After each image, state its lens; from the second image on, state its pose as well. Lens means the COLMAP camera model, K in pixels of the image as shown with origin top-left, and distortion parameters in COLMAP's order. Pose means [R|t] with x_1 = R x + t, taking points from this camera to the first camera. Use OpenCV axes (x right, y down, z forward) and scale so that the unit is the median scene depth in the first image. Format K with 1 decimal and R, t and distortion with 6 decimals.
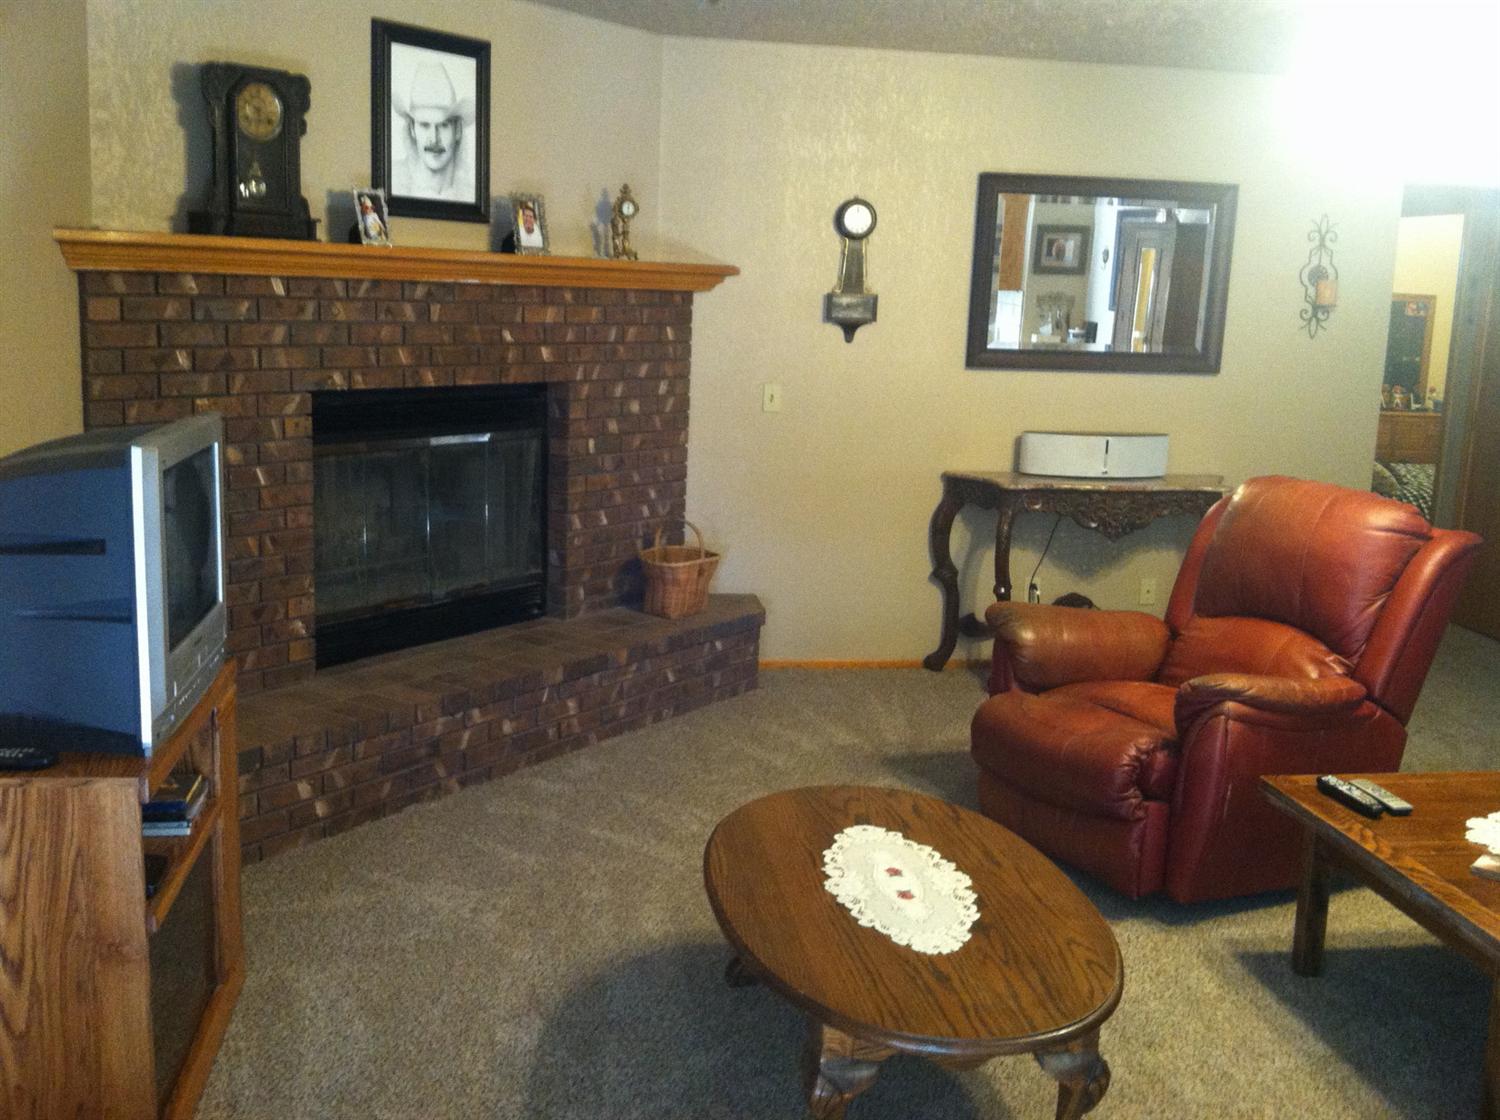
lens RADIAL K [[1454.4, 0, 750.0], [0, 1454.4, 560.0], [0, 0, 1]] dist [0.113099, -0.347928]
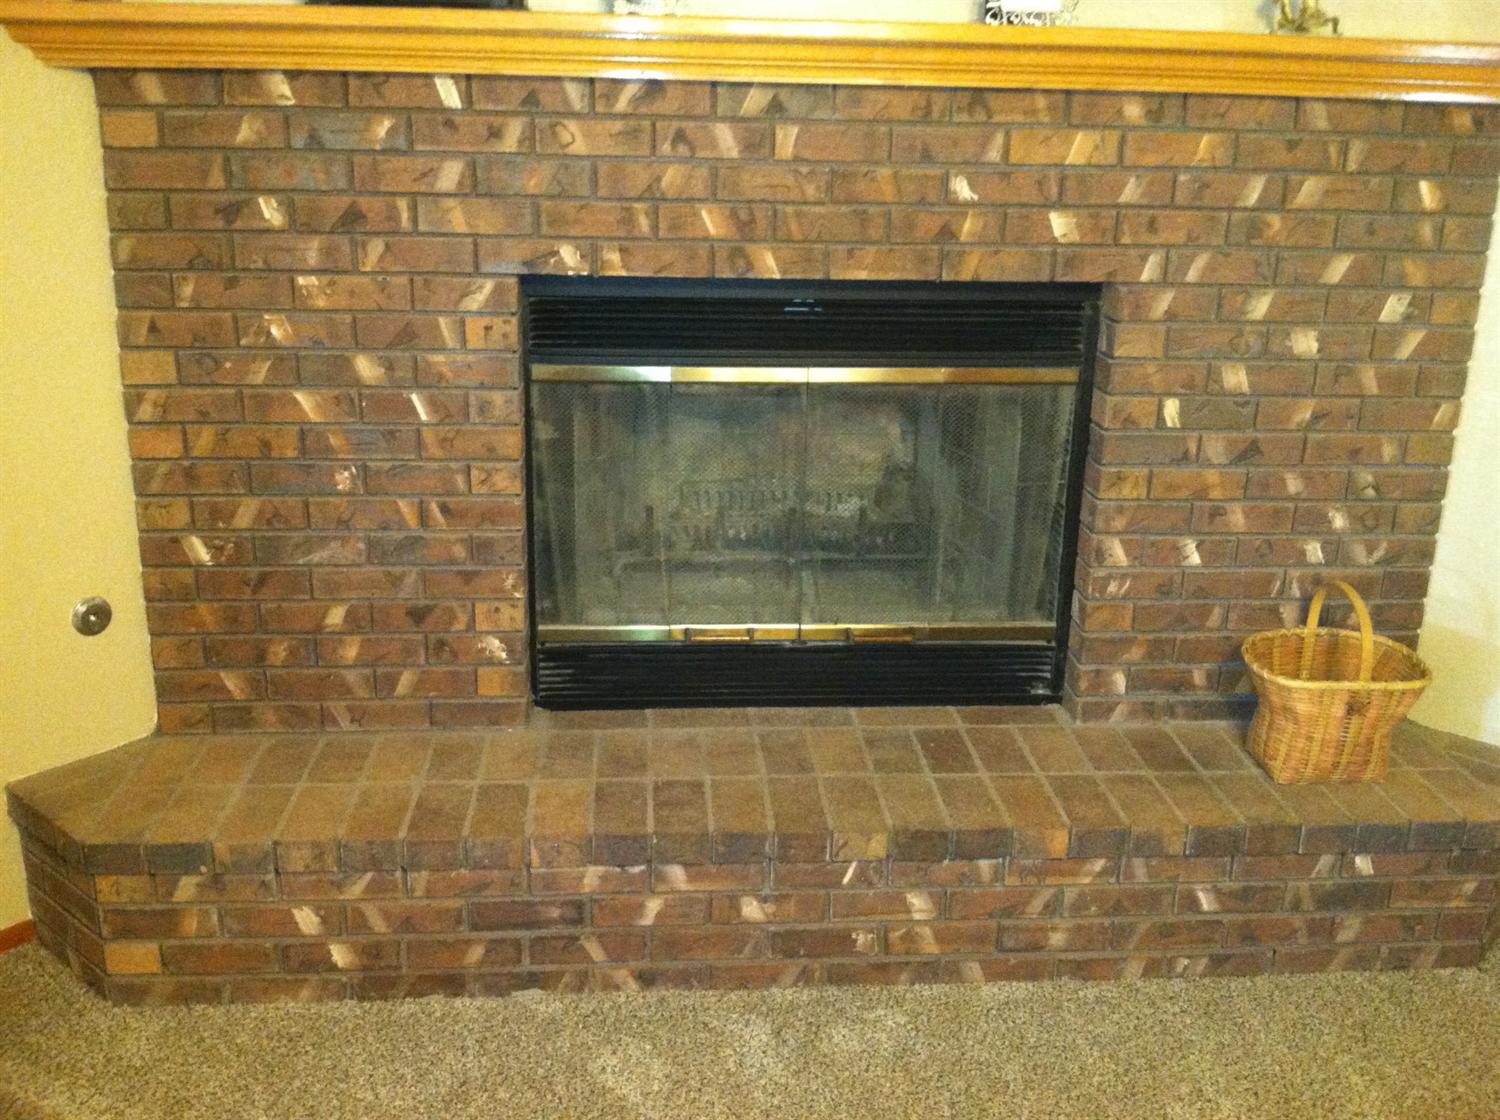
lens RADIAL K [[1454.4, 0, 750.0], [0, 1454.4, 560.0], [0, 0, 1]] dist [0.113099, -0.347928]
pose [[0.648730, 0.217724, -0.729209, 0.214765], [-0.138971, 0.975982, 0.167771, -0.111081], [0.748223, -0.007499, 0.663405, 0.652986]]
